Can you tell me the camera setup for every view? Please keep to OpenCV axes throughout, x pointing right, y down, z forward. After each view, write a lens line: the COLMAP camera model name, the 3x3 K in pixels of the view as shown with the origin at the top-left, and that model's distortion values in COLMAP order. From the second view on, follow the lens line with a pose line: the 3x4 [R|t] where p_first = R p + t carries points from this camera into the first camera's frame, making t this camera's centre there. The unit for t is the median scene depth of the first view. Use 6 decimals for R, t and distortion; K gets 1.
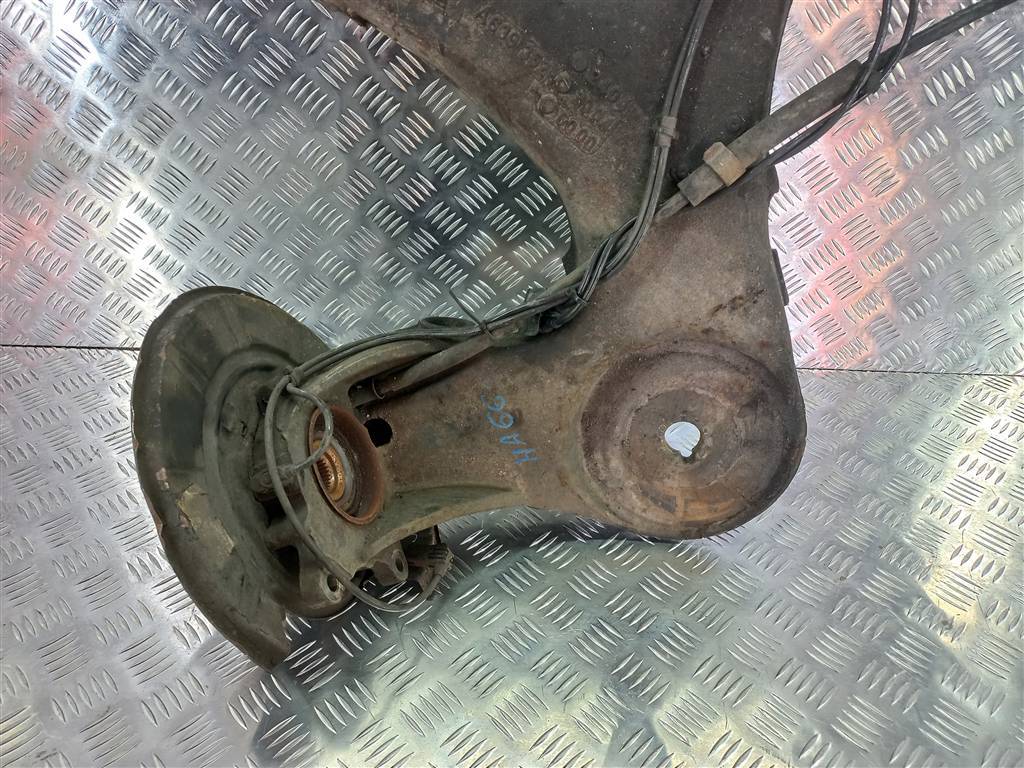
lens RADIAL K [[752.1, 0, 512.0], [0, 752.1, 384.0], [0, 0, 1]] dist [0.001101, 0.001057]
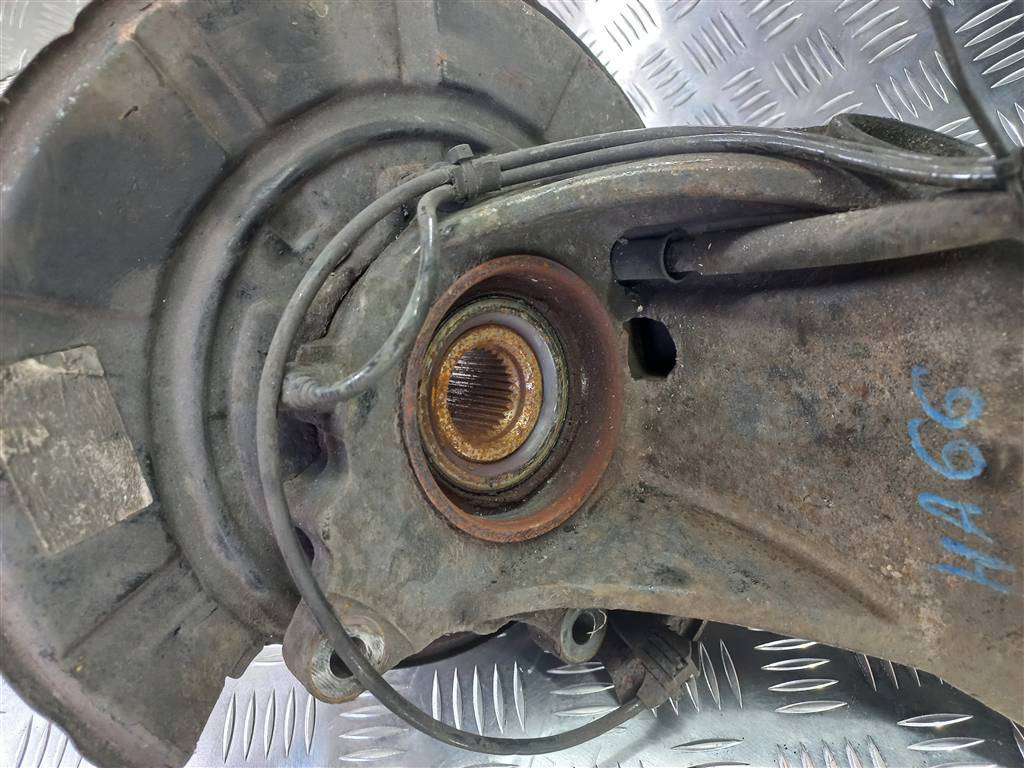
lens RADIAL K [[752.1, 0, 512.0], [0, 752.1, 384.0], [0, 0, 1]] dist [0.001101, 0.001057]
pose [[0.765648, 0.394417, -0.508152, -0.003732], [-0.264336, 0.913099, 0.310446, -0.036551], [0.586438, -0.103370, 0.803371, 0.609047]]
